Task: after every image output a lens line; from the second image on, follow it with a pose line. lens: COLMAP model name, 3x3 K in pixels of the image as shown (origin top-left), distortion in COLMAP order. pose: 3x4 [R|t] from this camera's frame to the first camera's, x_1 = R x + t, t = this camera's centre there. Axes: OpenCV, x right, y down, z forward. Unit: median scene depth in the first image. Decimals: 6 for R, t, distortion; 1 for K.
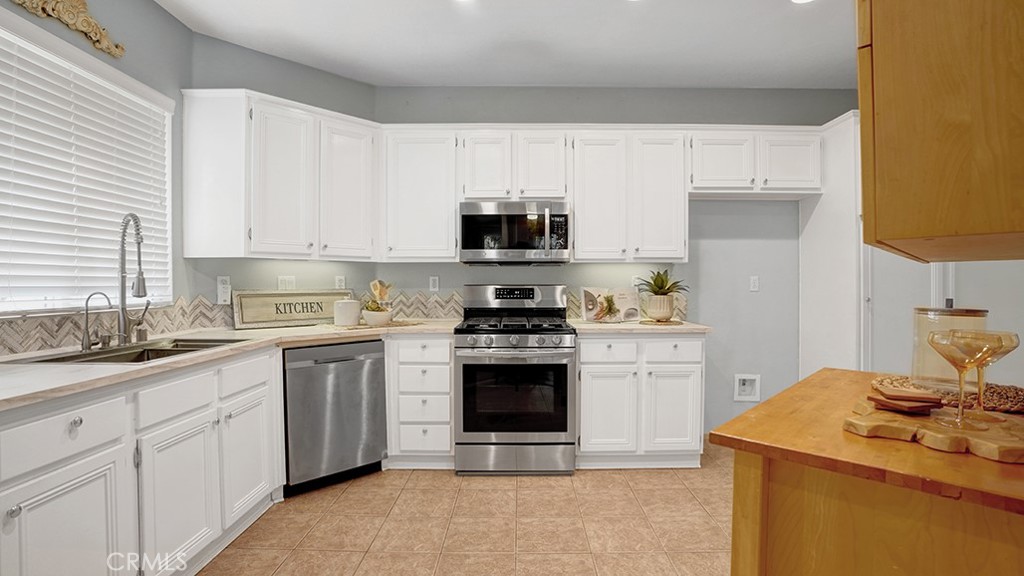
lens RADIAL K [[478.9, 0, 511.9], [0, 478.9, 286.2], [0, 0, 1]] dist [-0.001480, -0.000121]
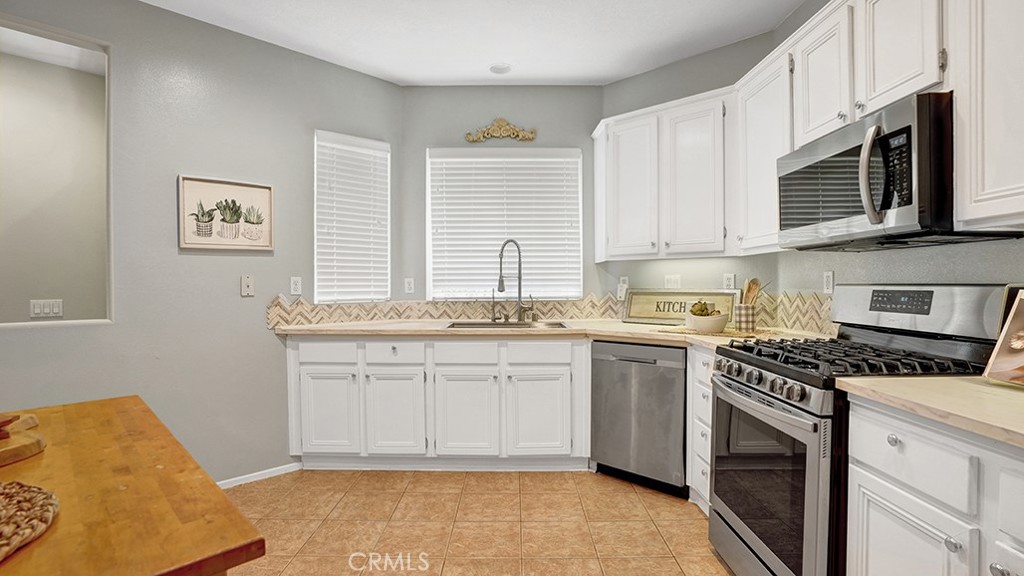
lens RADIAL K [[491.5, 0, 510.6], [0, 491.5, 285.4], [0, 0, 1]] dist [-0.023772, 0.001049]
pose [[0.029090, 0.004026, -0.999569, 0.635657], [-0.001148, 0.999991, 0.003994, -0.003841], [0.999576, 0.001031, 0.029095, 0.710005]]
